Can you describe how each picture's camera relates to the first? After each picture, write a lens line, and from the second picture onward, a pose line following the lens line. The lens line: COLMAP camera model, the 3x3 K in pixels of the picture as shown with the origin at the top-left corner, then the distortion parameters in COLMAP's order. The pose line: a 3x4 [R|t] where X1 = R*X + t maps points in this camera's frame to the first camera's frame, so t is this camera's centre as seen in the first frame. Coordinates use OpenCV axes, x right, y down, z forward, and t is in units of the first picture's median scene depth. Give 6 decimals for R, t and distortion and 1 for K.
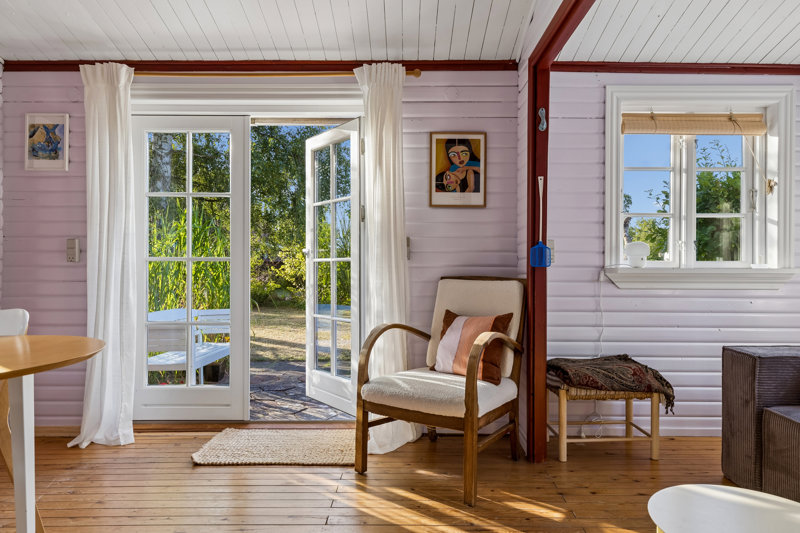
lens RADIAL K [[513.0, 0, 400.4], [0, 513.0, 266.9], [0, 0, 1]] dist [0.003401, -0.000505]
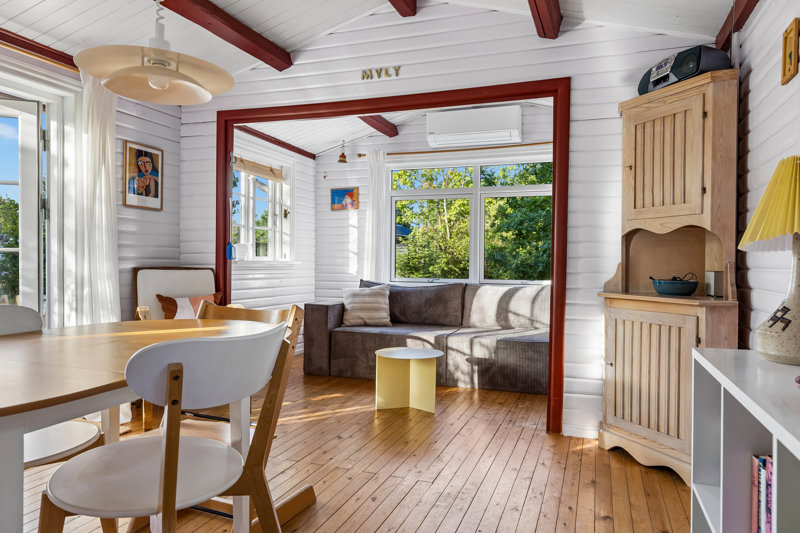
lens RADIAL K [[554.6, 0, 400.6], [0, 554.6, 265.8], [0, 0, 1]] dist [-0.026029, -0.000053]
pose [[0.323815, -0.006619, 0.946097, -0.901104], [-0.011446, 0.999875, 0.010912, -0.005297], [-0.946051, -0.014362, 0.323699, 0.026715]]
